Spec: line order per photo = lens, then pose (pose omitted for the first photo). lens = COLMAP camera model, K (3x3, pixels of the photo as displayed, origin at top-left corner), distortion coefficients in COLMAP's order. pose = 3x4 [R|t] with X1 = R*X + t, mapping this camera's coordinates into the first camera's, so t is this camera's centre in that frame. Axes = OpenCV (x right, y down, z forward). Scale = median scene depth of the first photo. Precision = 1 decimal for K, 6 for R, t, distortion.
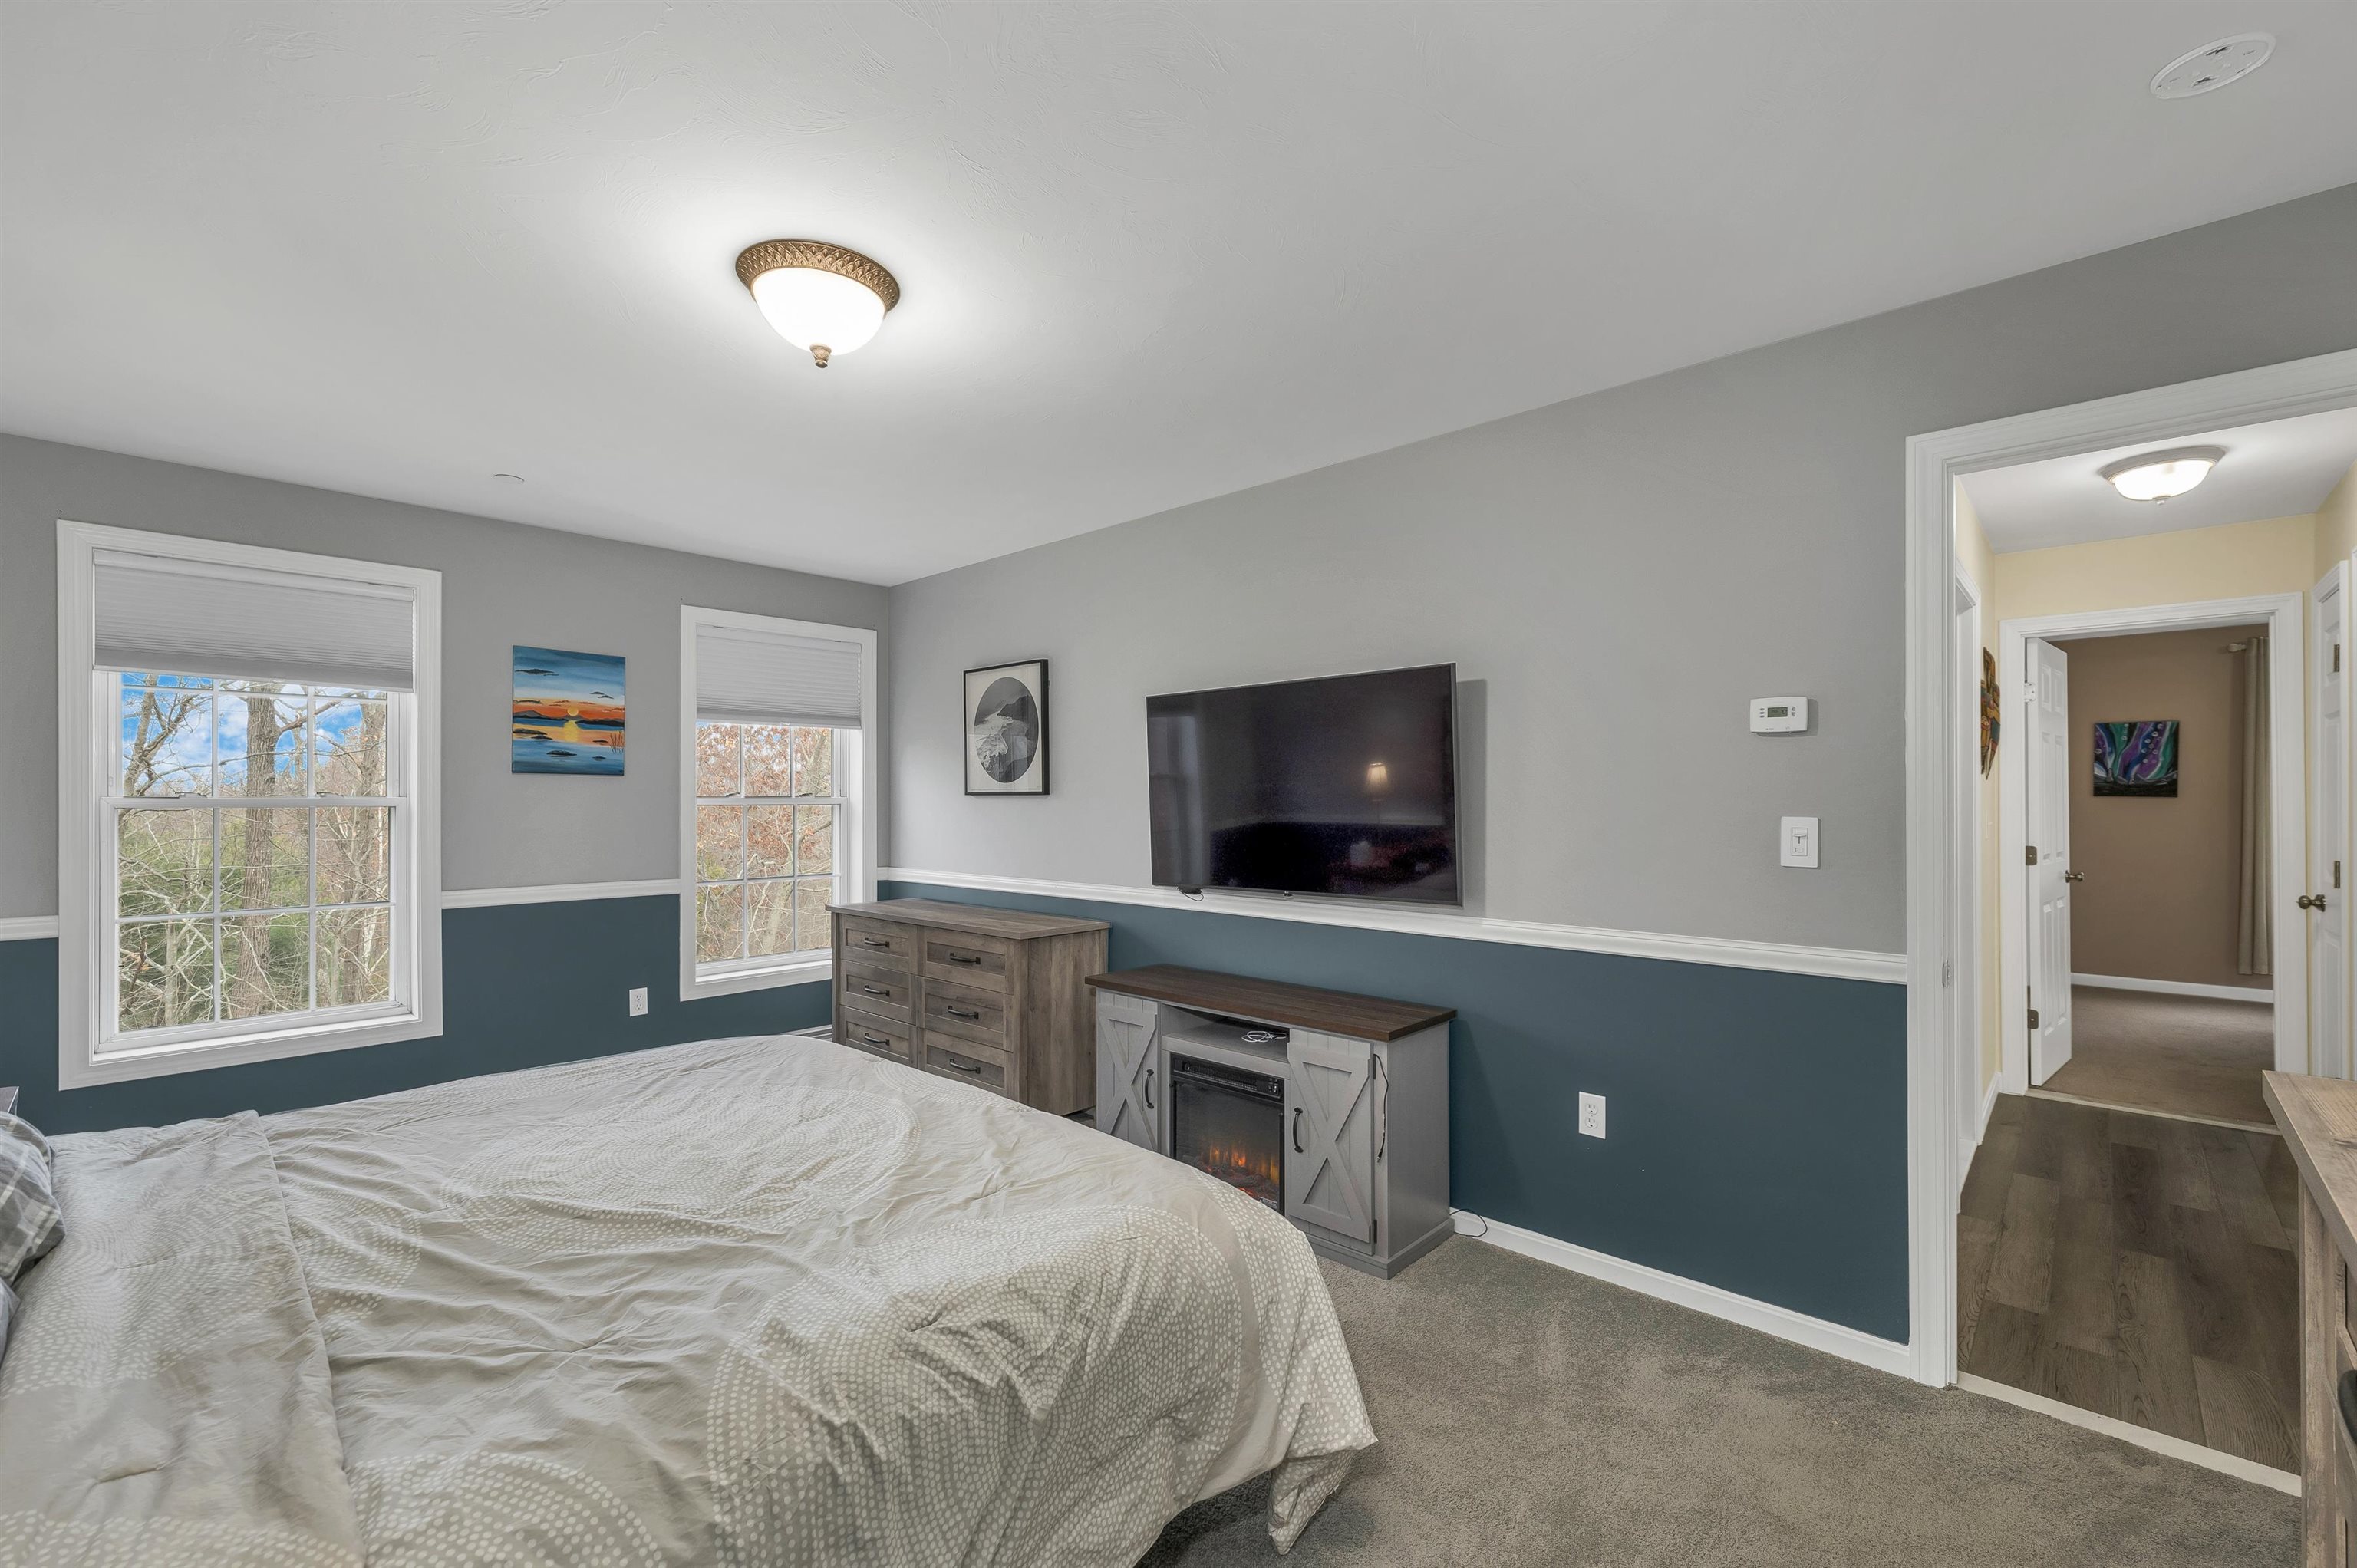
lens RADIAL K [[1000.6, 0, 1171.5], [0, 1000.6, 791.6], [0, 0, 1]] dist [0.031567, 0.000169]
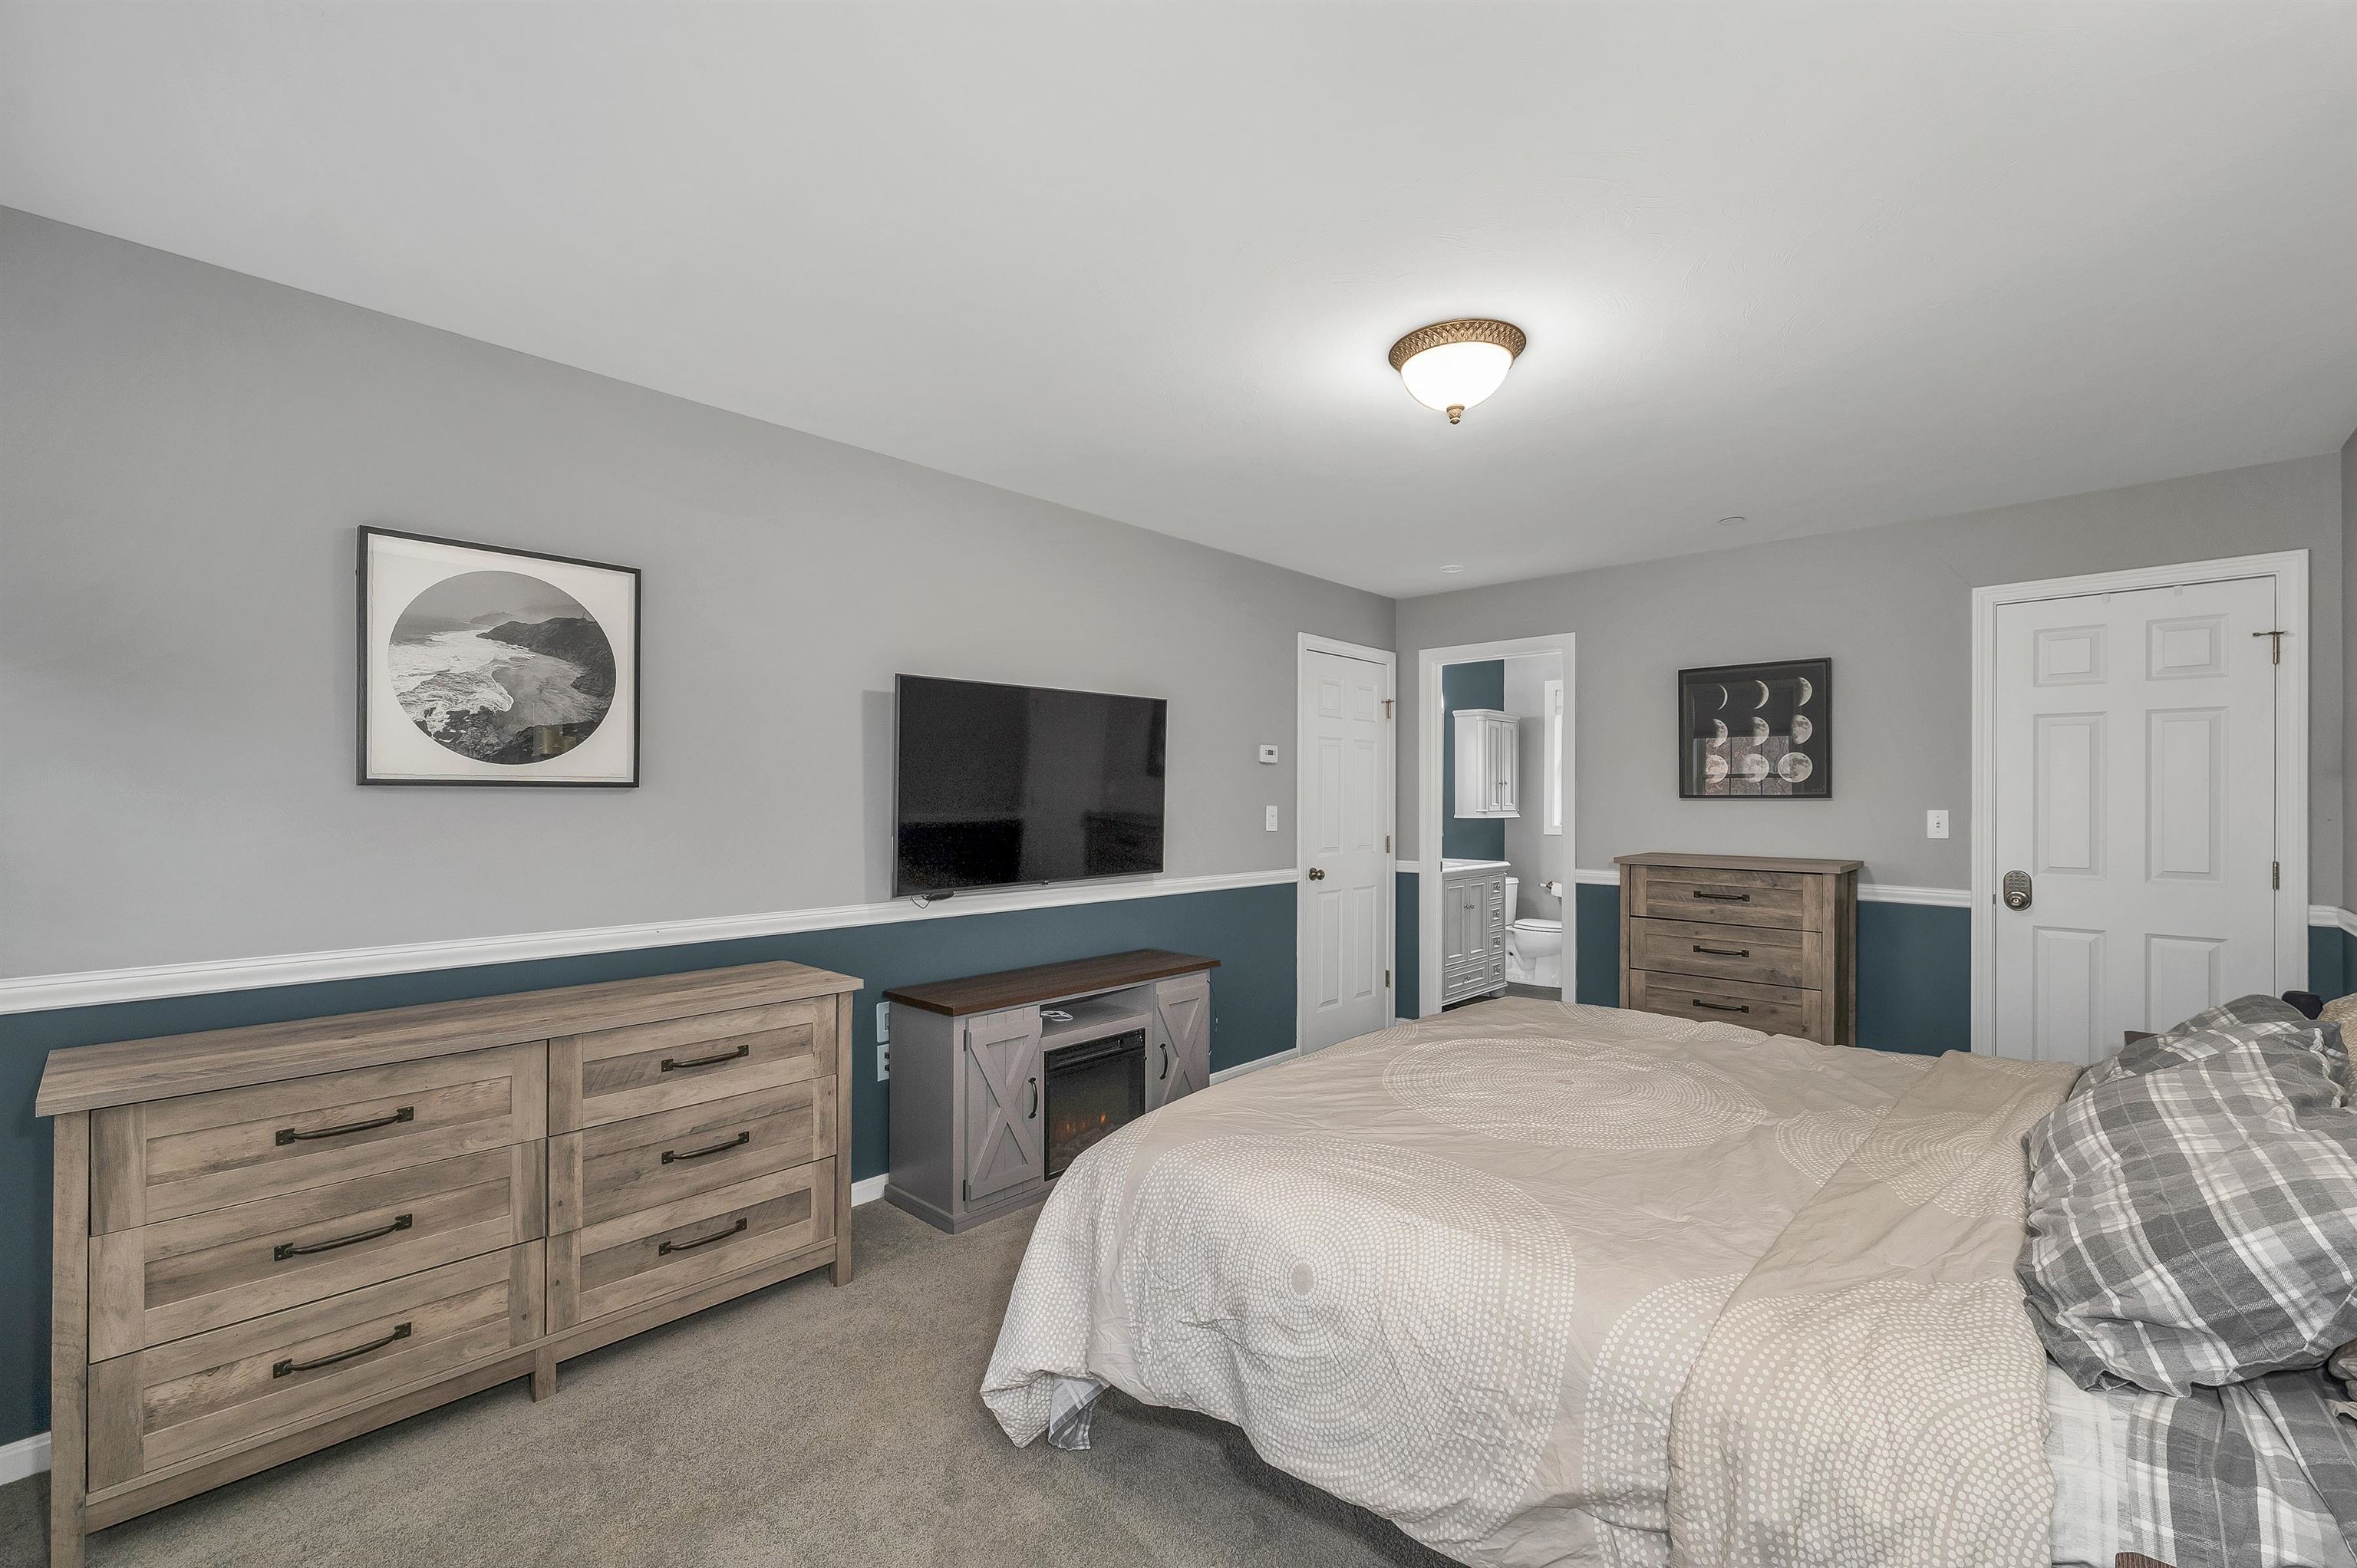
lens RADIAL K [[994.5, 0, 1185.9], [0, 994.5, 802.7], [0, 0, 1]] dist [0.001715, 0.000272]
pose [[-0.013042, 0.000562, 0.999915, -0.854061], [-0.003620, 0.999993, -0.000609, 0.013166], [-0.999908, -0.003628, -0.013040, 0.762178]]
